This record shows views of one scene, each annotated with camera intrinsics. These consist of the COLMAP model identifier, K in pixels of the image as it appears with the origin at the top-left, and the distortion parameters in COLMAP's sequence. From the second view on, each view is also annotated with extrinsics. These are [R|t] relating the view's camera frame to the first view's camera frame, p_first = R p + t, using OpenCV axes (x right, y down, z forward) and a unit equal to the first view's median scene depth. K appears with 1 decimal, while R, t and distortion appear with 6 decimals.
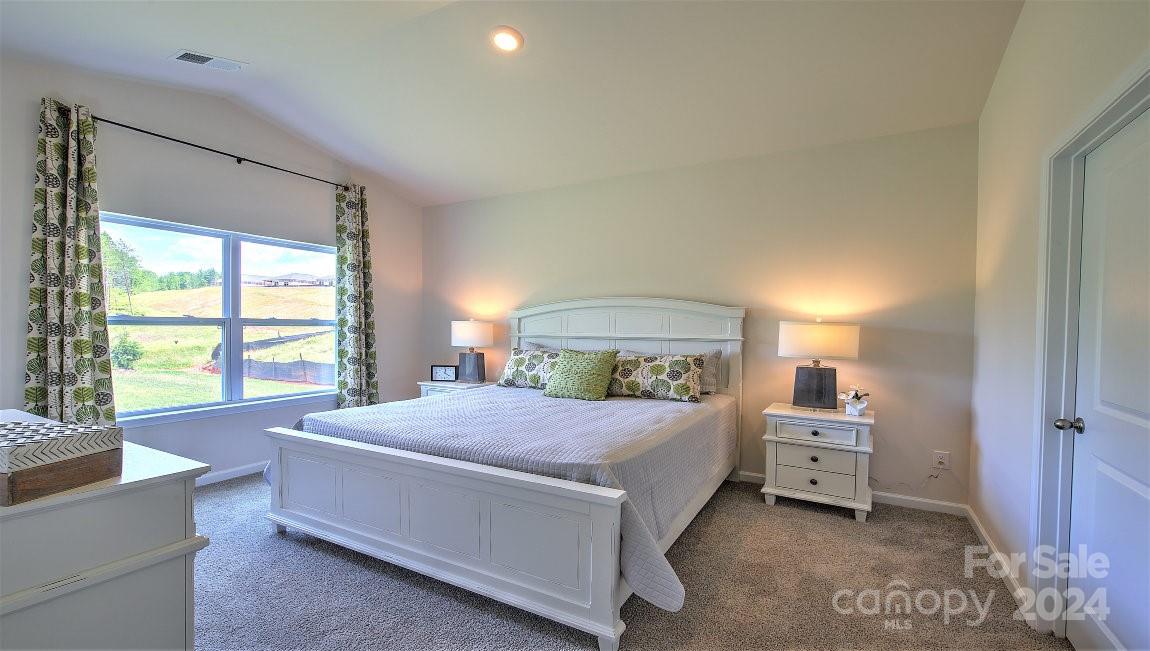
lens RADIAL K [[490.7, 0, 578.8], [0, 490.7, 323.6], [0, 0, 1]] dist [0.000226, -0.000202]
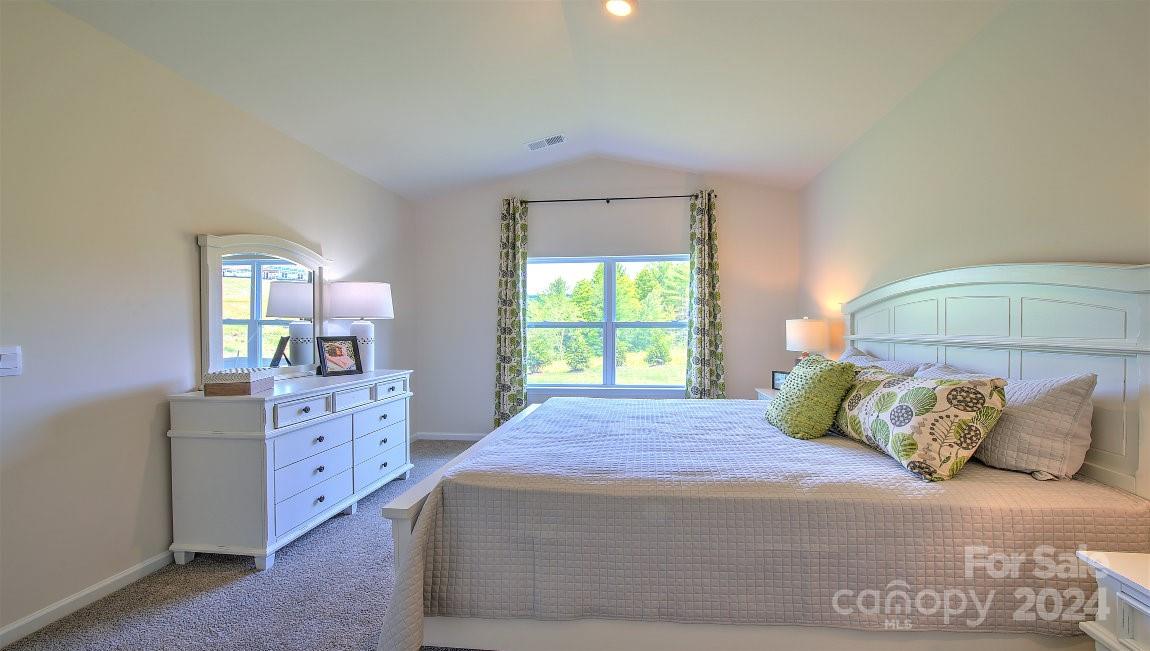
lens RADIAL K [[476.6, 0, 584.7], [0, 476.6, 334.3], [0, 0, 1]] dist [-0.000342, -0.000032]
pose [[0.395800, 0.001440, -0.918335, 0.381532], [0.009864, 0.999934, 0.005819, 0.012009], [0.918284, -0.011362, 0.395760, 0.379095]]
